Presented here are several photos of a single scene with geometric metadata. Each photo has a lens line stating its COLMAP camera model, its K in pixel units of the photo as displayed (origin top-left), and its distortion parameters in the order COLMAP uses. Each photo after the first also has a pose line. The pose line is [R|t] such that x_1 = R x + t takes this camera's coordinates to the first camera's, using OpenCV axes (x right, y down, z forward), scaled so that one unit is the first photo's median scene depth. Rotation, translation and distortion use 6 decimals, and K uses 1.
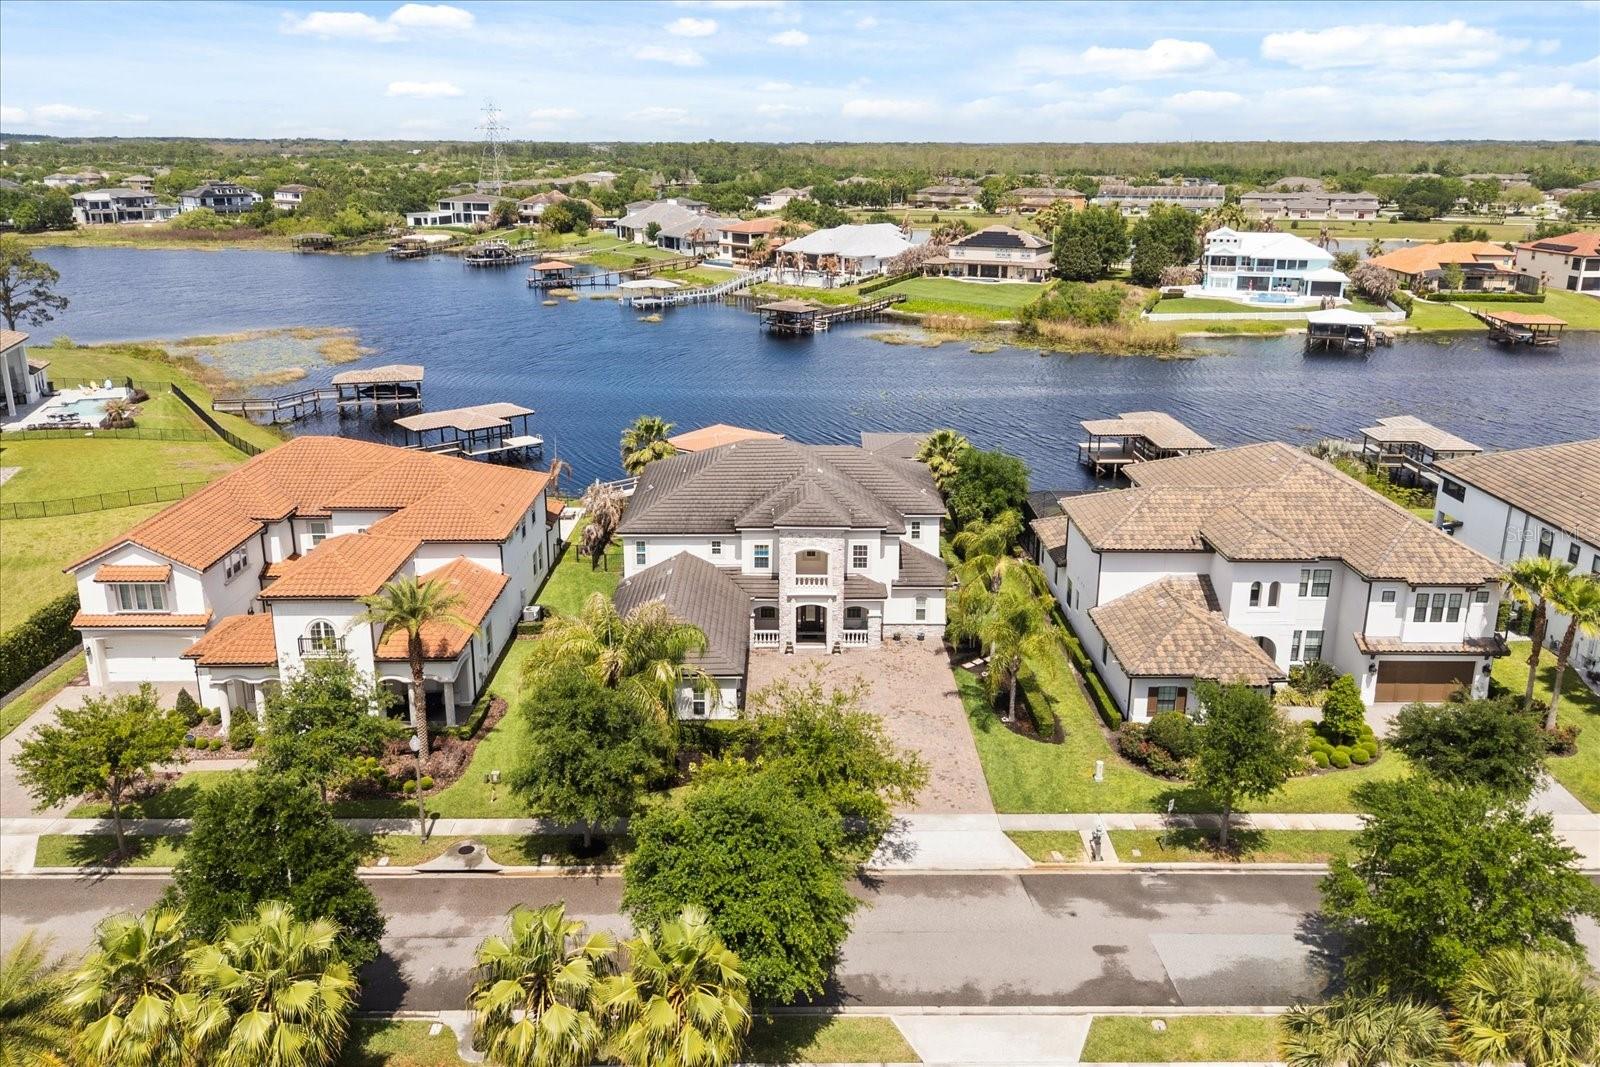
lens RADIAL K [[1172.8, 0, 797.7], [0, 1172.8, 464.0], [0, 0, 1]] dist [0.076465, -0.075986]
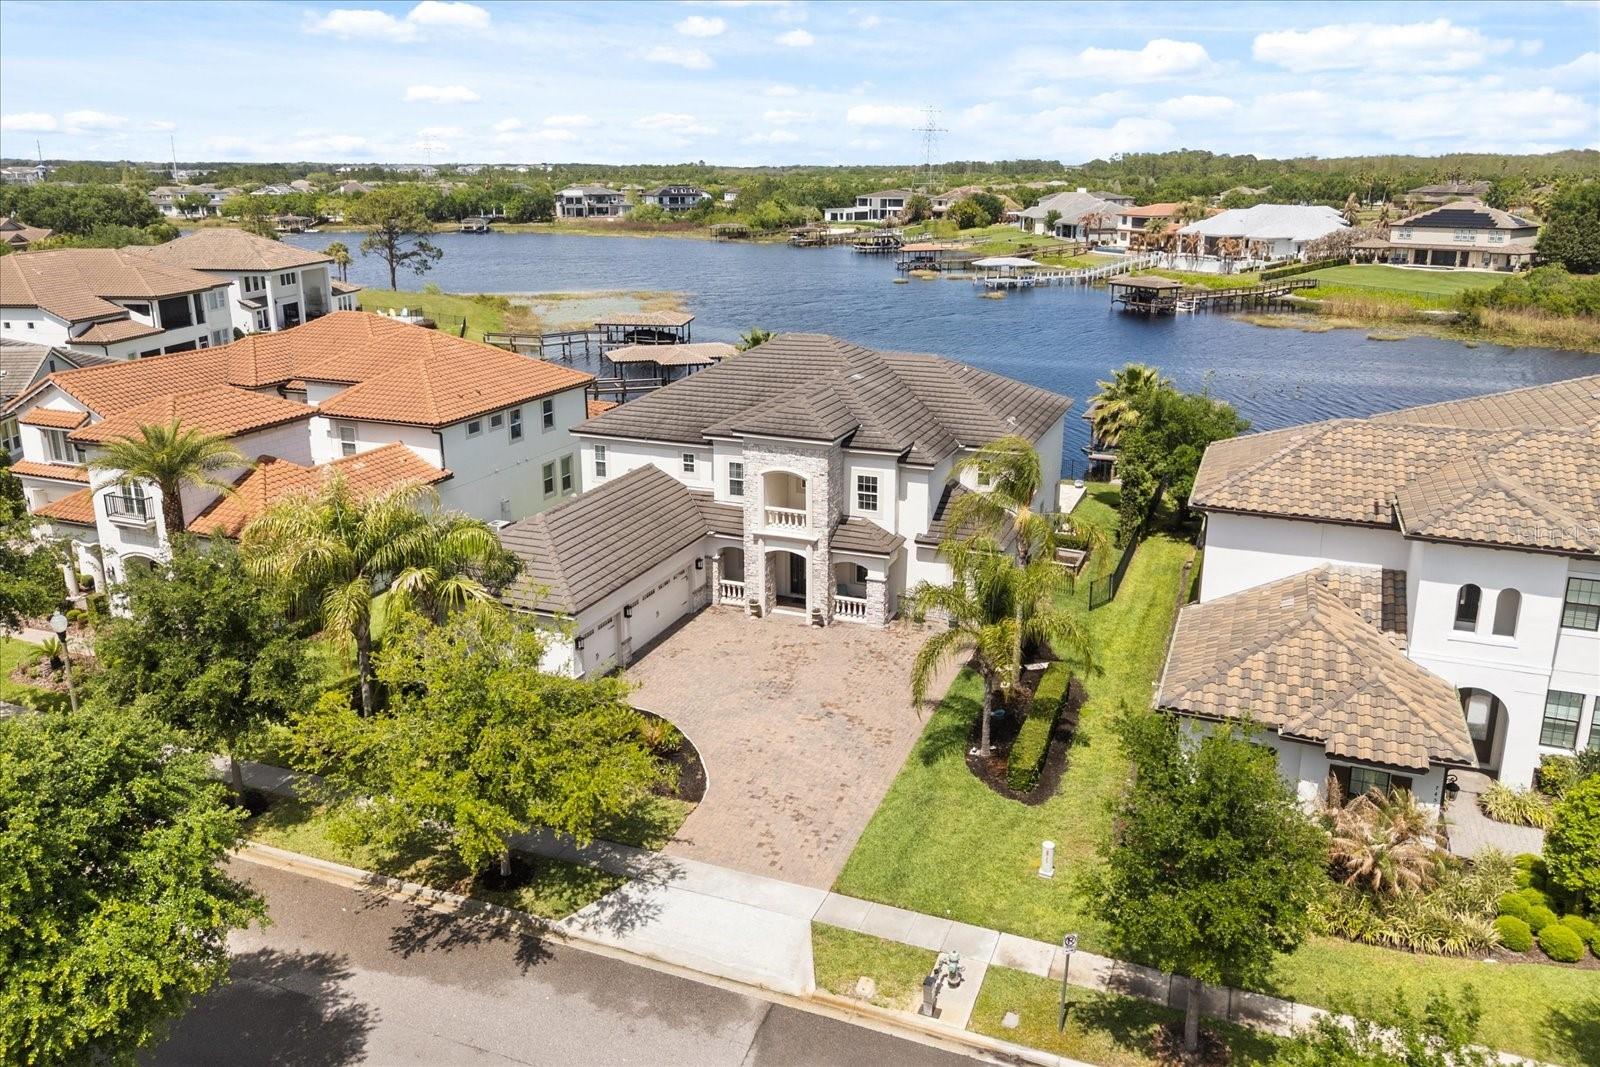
lens RADIAL K [[1174.6, 0, 796.0], [0, 1174.6, 471.2], [0, 0, 1]] dist [0.066554, -0.062068]
pose [[0.922583, 0.090096, -0.375132, 0.255913], [-0.095526, 0.995418, 0.004138, 0.063294], [0.373786, 0.032017, 0.926962, 0.320361]]
